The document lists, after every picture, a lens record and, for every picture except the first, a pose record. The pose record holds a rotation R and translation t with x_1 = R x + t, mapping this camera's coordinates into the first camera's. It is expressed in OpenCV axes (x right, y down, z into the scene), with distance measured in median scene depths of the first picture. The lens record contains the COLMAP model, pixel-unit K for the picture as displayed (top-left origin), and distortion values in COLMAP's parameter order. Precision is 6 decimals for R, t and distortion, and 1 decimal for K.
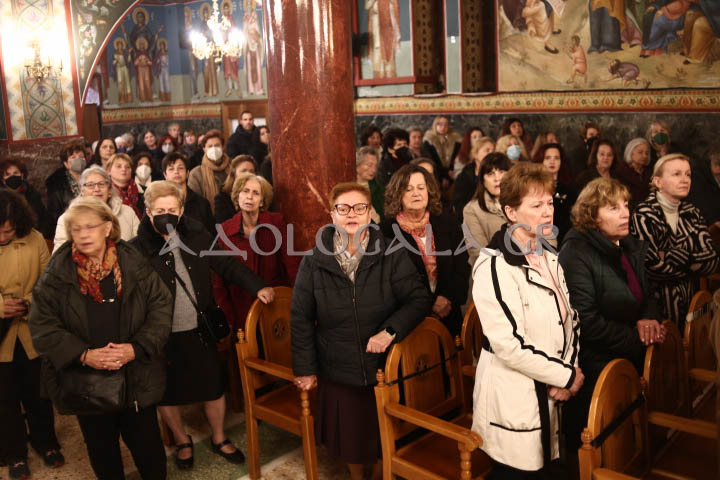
lens RADIAL K [[739.4, 0, 398.8], [0, 739.4, 233.4], [0, 0, 1]] dist [-0.111078, 0.000000]
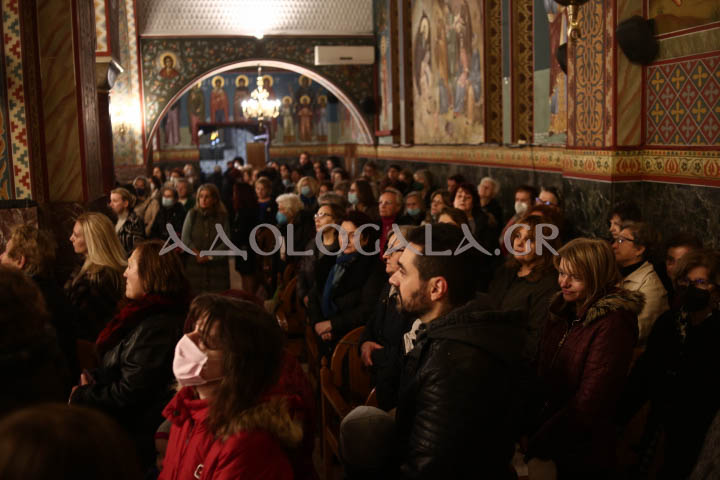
lens RADIAL K [[739.4, 0, 354.8], [0, 739.4, 238.0], [0, 0, 1]] dist [-0.111078, 0.000000]
pose [[0.767626, 0.102294, -0.632682, 0.886925], [-0.123282, 0.992312, 0.010862, -0.033729], [0.628929, 0.069660, 0.774336, -0.034863]]
